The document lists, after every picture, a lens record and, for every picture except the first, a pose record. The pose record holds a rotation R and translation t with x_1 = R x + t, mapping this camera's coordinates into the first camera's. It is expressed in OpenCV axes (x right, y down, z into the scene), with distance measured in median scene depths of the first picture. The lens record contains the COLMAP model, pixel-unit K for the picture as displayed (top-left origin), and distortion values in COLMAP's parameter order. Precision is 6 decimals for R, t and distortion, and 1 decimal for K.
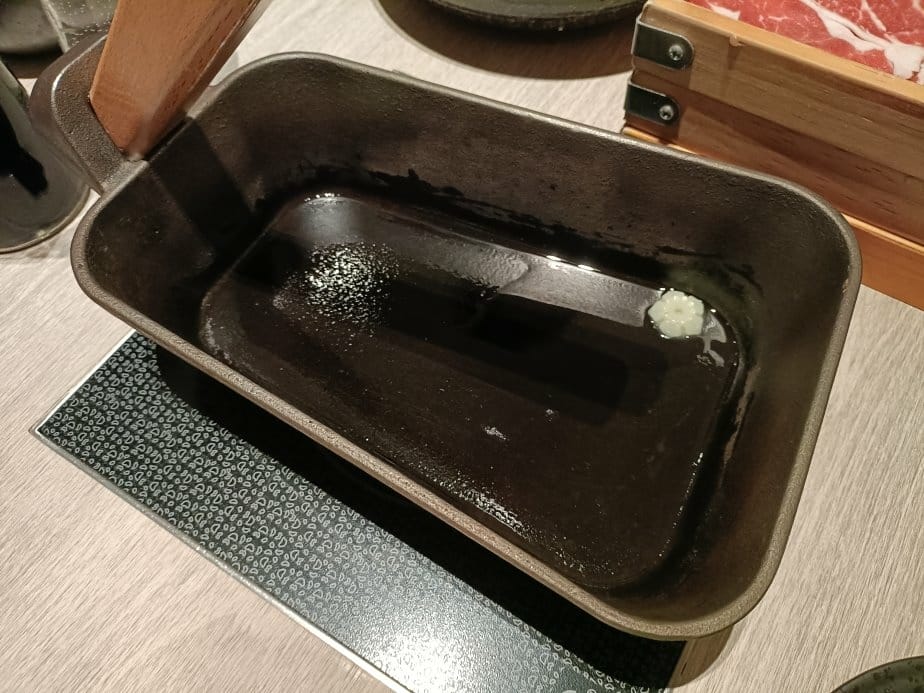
lens RADIAL K [[690.1, 0, 462.0], [0, 690.1, 346.5], [0, 0, 1]] dist [-0.003047, -0.005463]
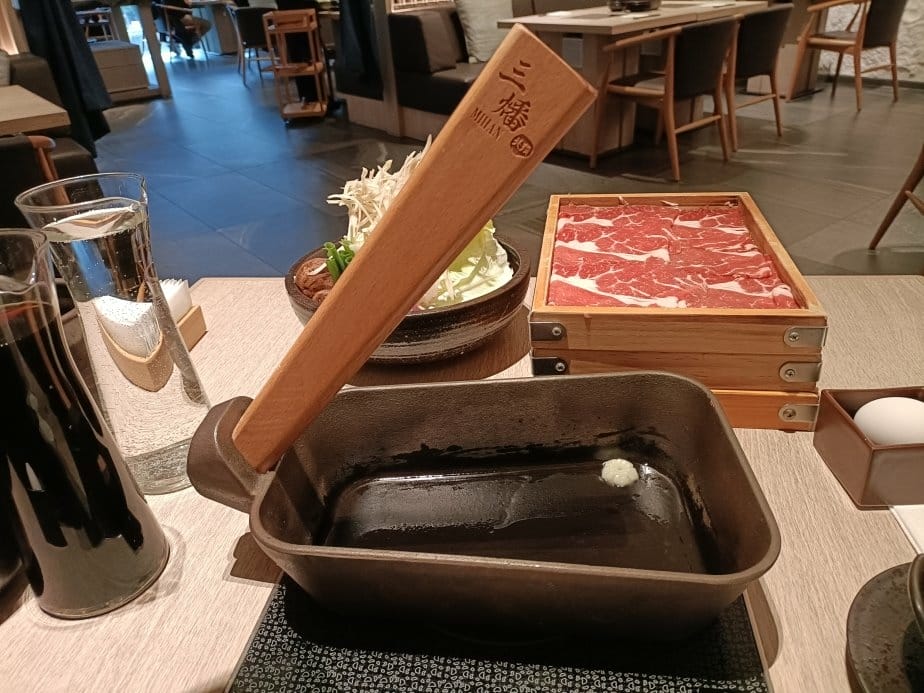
lens RADIAL K [[648.2, 0, 462.0], [0, 648.2, 346.5], [0, 0, 1]] dist [0.007079, -0.003035]
pose [[0.917662, -0.233247, 0.321704, -0.446269], [0.364197, 0.817498, -0.446158, 0.250162], [-0.158927, 0.526586, 0.835135, -0.313080]]
